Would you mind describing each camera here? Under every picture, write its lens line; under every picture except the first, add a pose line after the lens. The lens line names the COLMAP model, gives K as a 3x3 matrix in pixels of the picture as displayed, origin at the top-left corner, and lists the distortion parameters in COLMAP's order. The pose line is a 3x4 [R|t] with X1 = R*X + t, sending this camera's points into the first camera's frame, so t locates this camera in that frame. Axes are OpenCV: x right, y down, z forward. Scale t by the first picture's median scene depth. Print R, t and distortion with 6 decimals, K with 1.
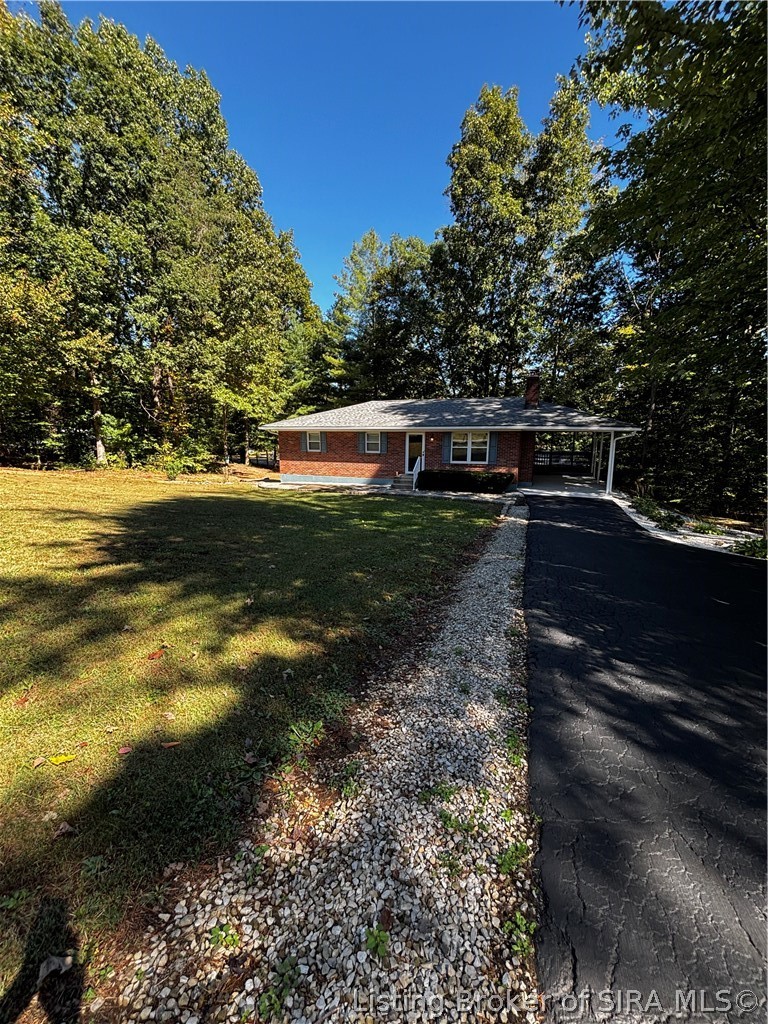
lens RADIAL K [[410.5, 0, 385.6], [0, 410.5, 510.2], [0, 0, 1]] dist [-0.006867, 0.001890]
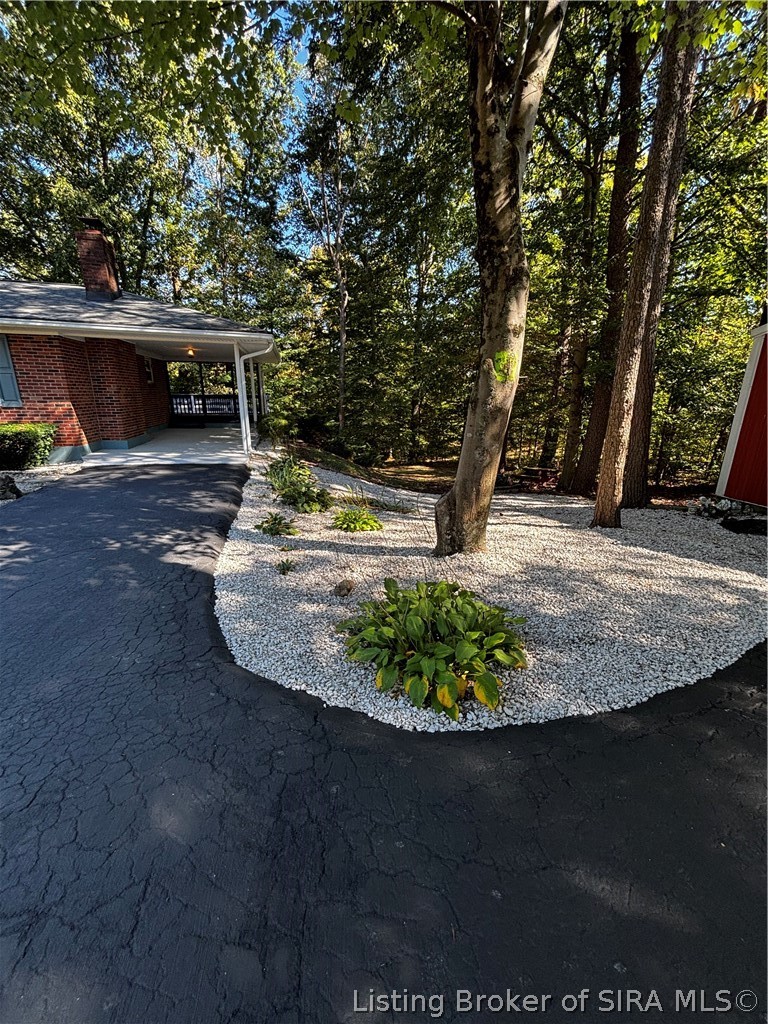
lens RADIAL K [[410.5, 0, 389.7], [0, 410.5, 512.2], [0, 0, 1]] dist [-0.006867, 0.001890]
pose [[0.820455, -0.149045, 0.551942, 0.318563], [0.091219, 0.987179, 0.130981, -0.008693], [-0.564388, -0.057116, 0.823532, 0.316715]]
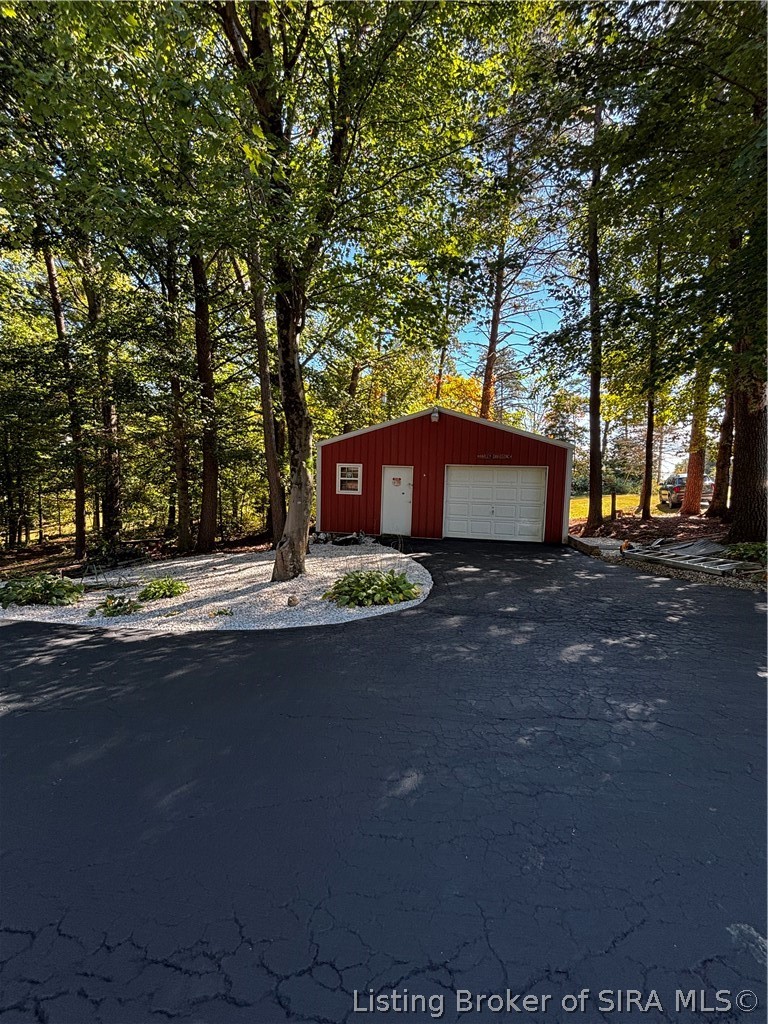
lens RADIAL K [[410.5, 0, 388.4], [0, 410.5, 512.1], [0, 0, 1]] dist [-0.006867, 0.001890]
pose [[-0.165666, -0.091775, 0.981902, 0.120010], [0.153727, 0.981086, 0.117635, -0.036911], [-0.974127, 0.170433, -0.148424, 0.436989]]
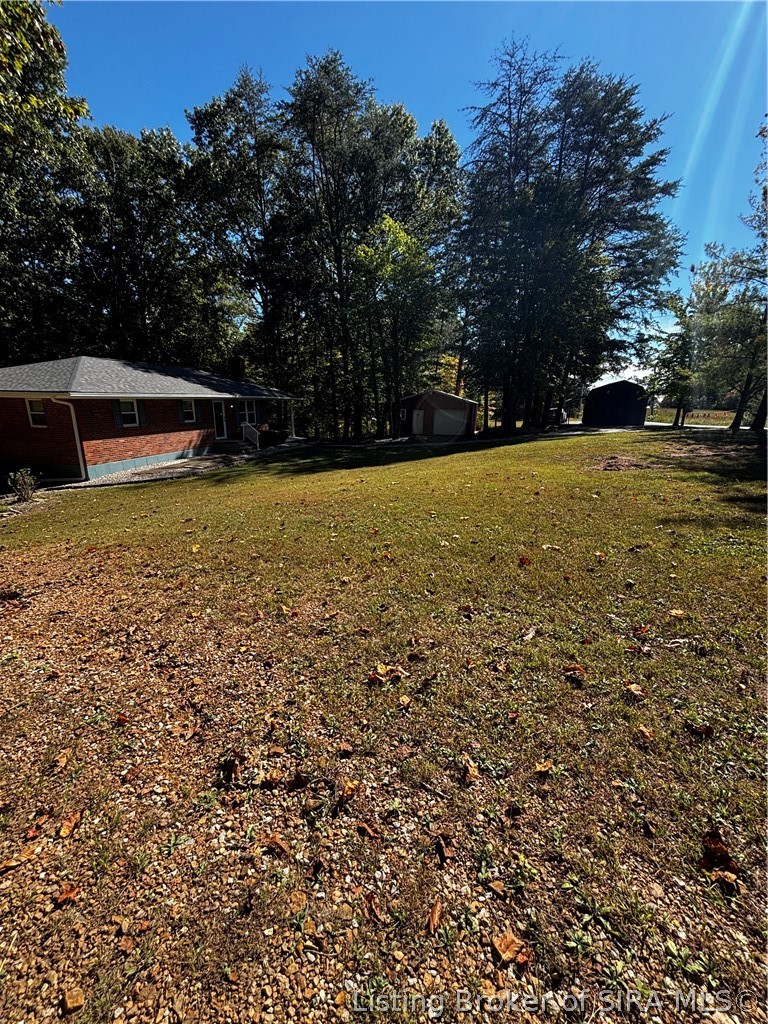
lens RADIAL K [[410.5, 0, 385.7], [0, 410.5, 512.4], [0, 0, 1]] dist [-0.006867, 0.001890]
pose [[-0.130978, -0.266824, 0.954803, -1.083414], [0.167269, 0.943345, 0.286568, -0.143653], [-0.977172, 0.197243, -0.078926, 0.691335]]
